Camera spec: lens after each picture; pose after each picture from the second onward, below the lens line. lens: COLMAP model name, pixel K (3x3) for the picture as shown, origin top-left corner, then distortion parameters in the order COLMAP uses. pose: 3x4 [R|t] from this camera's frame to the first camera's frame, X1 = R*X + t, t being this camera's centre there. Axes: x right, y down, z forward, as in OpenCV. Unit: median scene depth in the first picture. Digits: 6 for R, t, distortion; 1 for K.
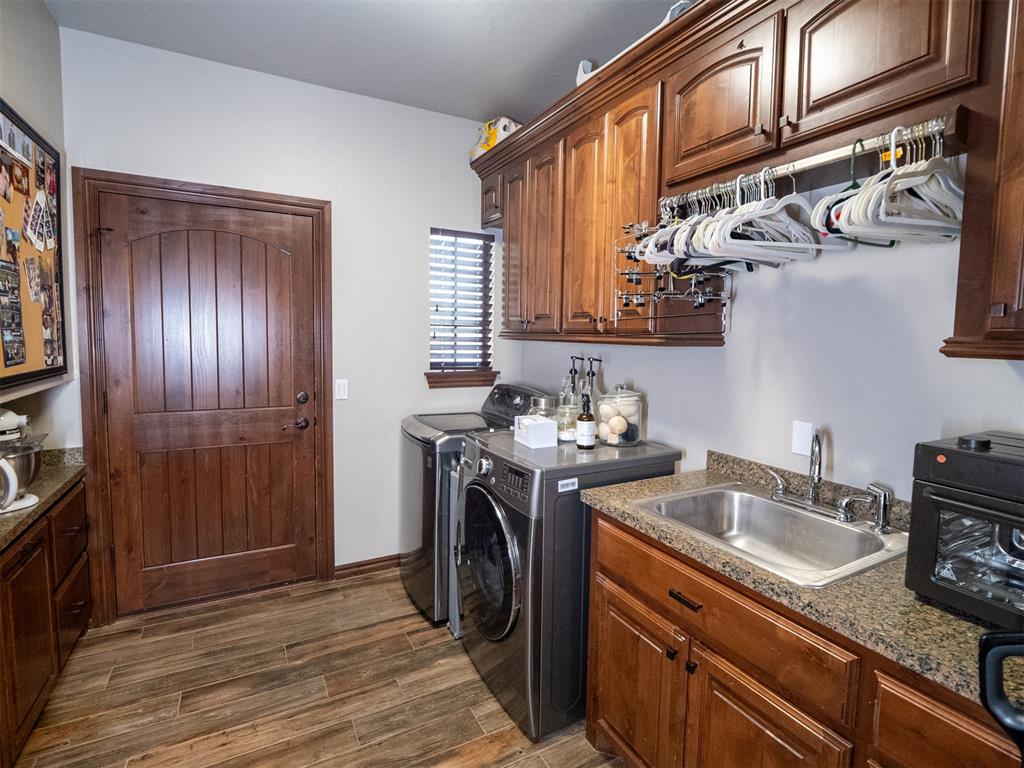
lens RADIAL K [[501.7, 0, 512.8], [0, 501.7, 378.4], [0, 0, 1]] dist [-0.003374, -0.001297]
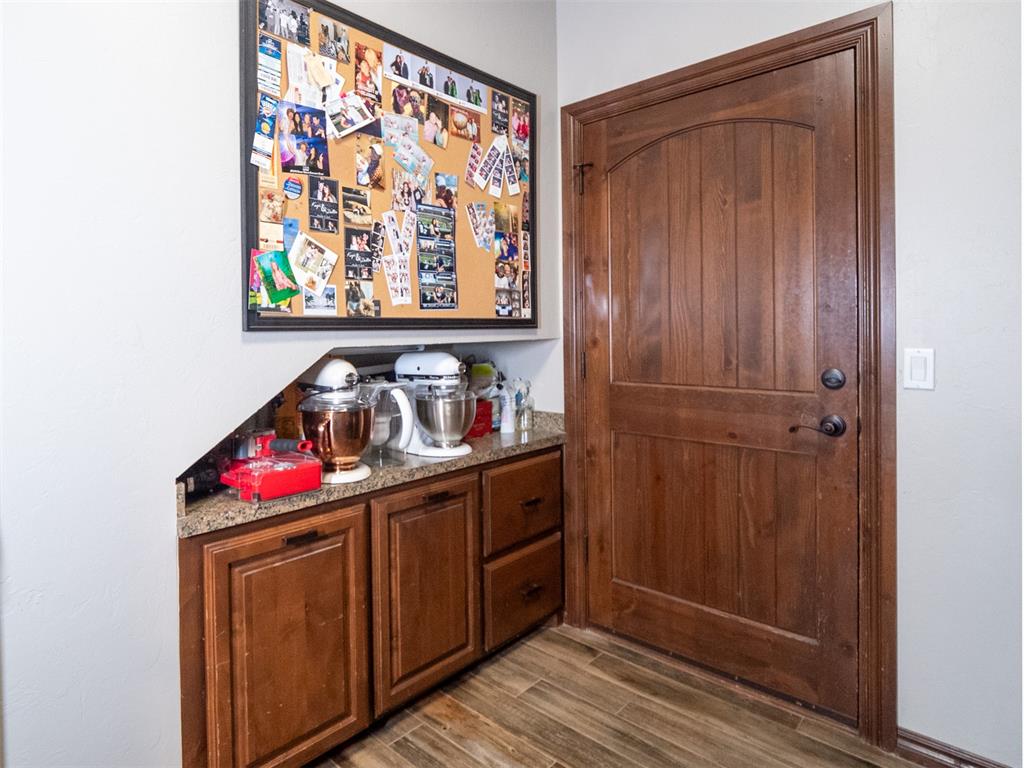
lens RADIAL K [[587.6, 0, 456.7], [0, 587.6, 340.2], [0, 0, 1]] dist [-0.003514, -0.008147]
pose [[0.284972, -0.011575, -0.958466, 0.096286], [-0.061773, 0.997627, -0.030415, 0.049171], [0.956543, 0.067874, 0.283581, 0.502166]]
